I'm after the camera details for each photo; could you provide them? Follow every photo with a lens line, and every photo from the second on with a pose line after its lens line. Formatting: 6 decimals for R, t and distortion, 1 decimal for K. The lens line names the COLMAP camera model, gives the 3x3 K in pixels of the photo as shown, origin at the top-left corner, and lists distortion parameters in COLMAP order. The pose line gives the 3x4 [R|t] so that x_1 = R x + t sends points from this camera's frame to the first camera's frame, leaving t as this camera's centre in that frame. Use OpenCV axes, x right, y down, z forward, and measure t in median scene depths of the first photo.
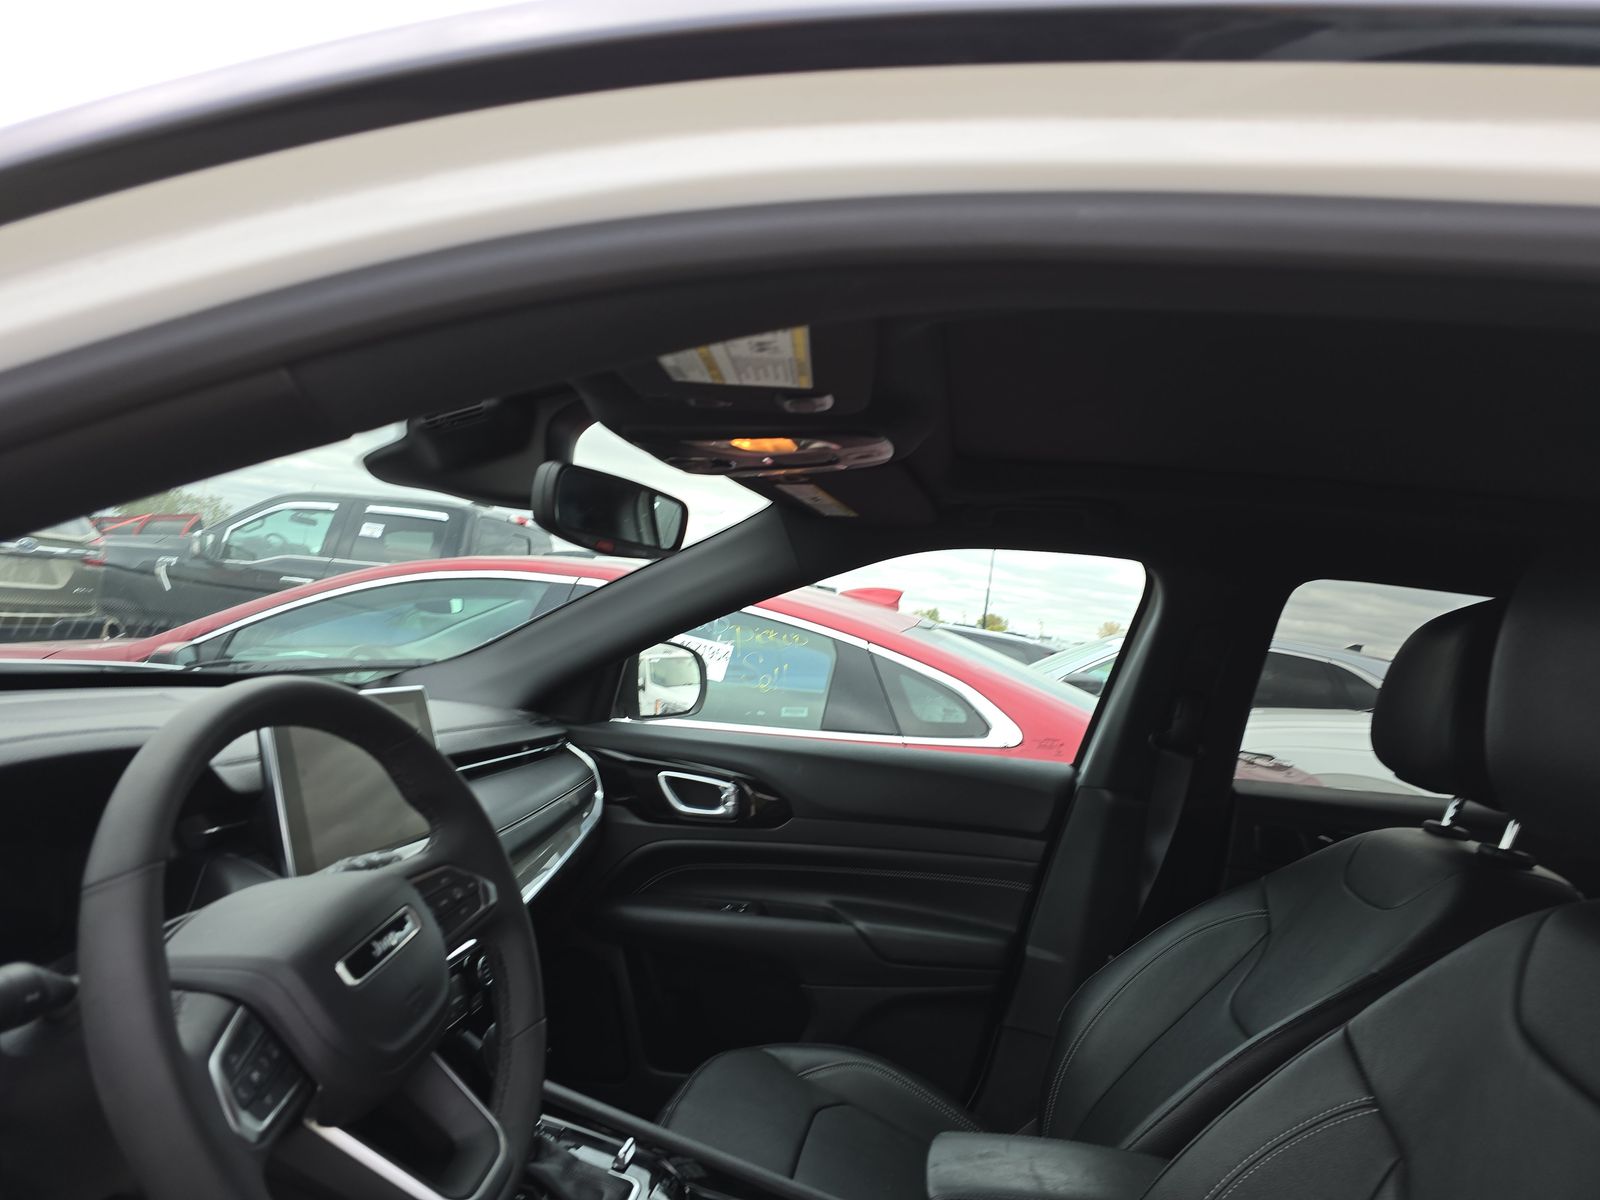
lens RADIAL K [[1045.3, 0, 798.0], [0, 1045.3, 616.5], [0, 0, 1]] dist [0.062434, -0.065370]
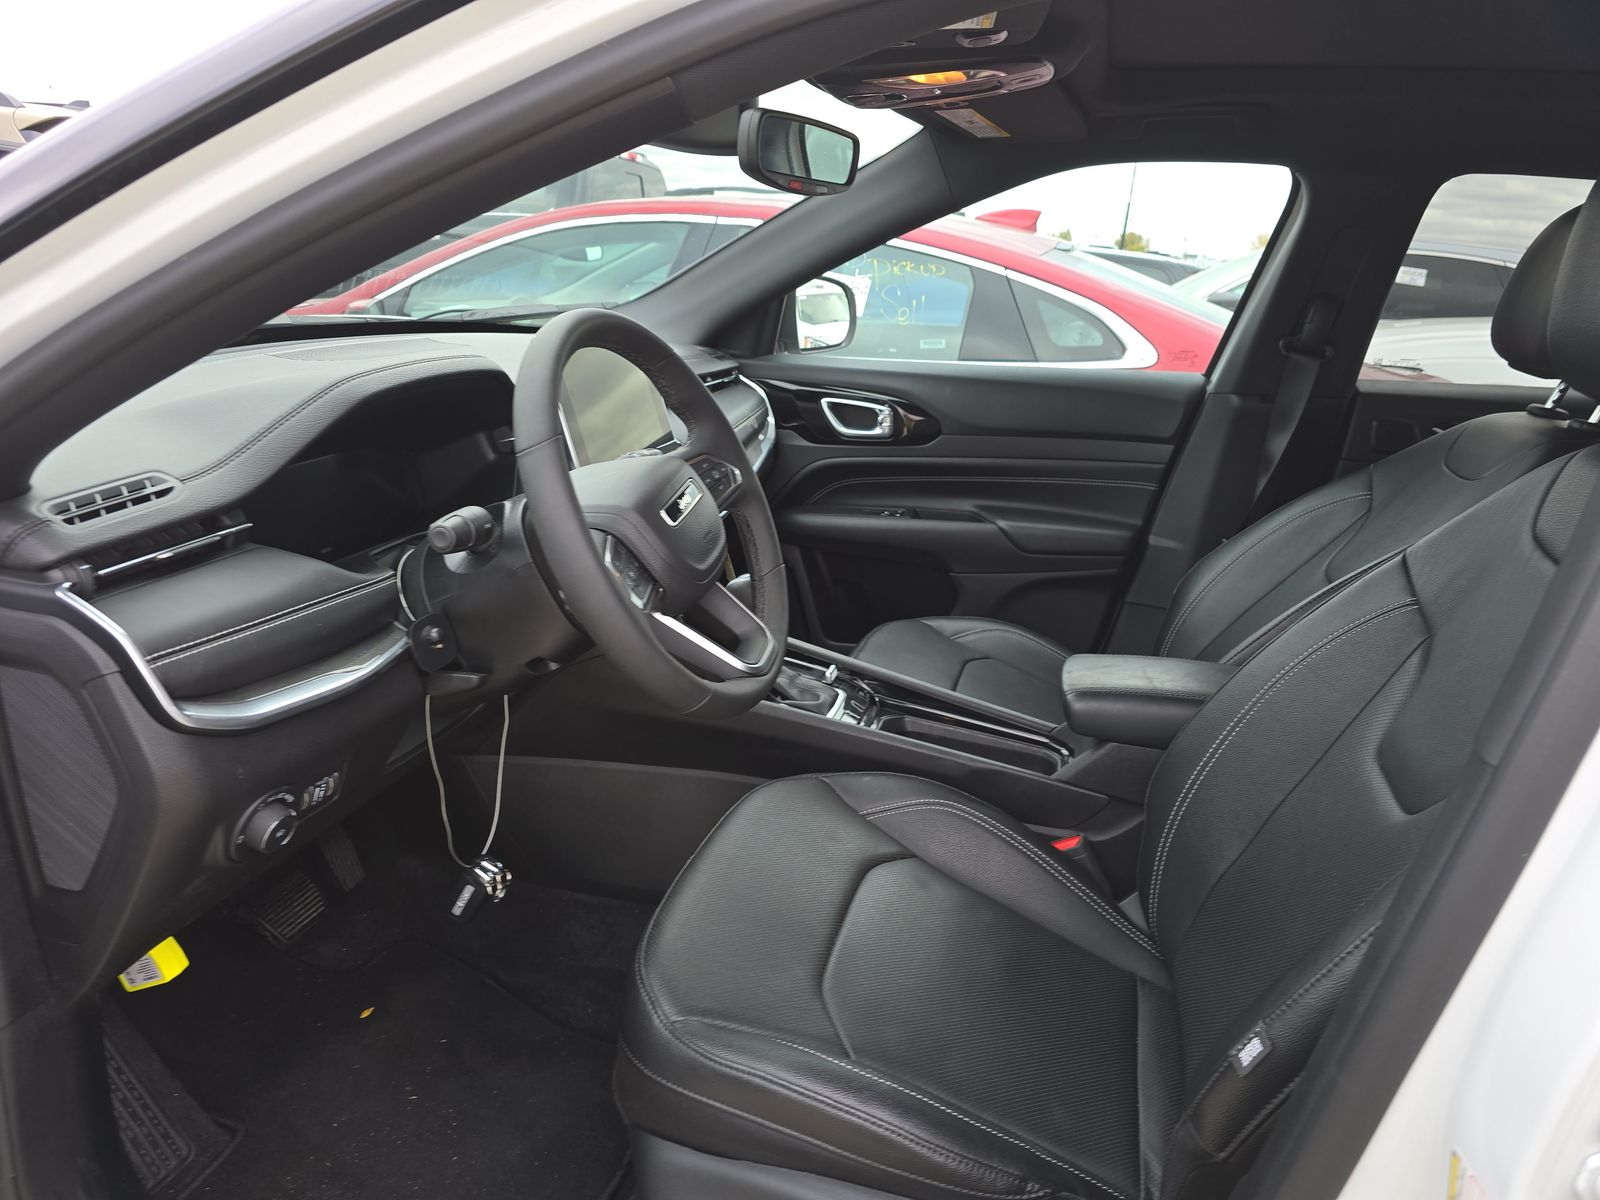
lens RADIAL K [[1045.3, 0, 798.0], [0, 1045.3, 616.5], [0, 0, 1]] dist [0.062434, -0.065370]
pose [[0.993149, -0.012927, -0.116142, -0.031671], [0.050284, 0.944421, 0.324871, 0.002267], [0.105487, -0.328486, 0.938600, -0.146864]]
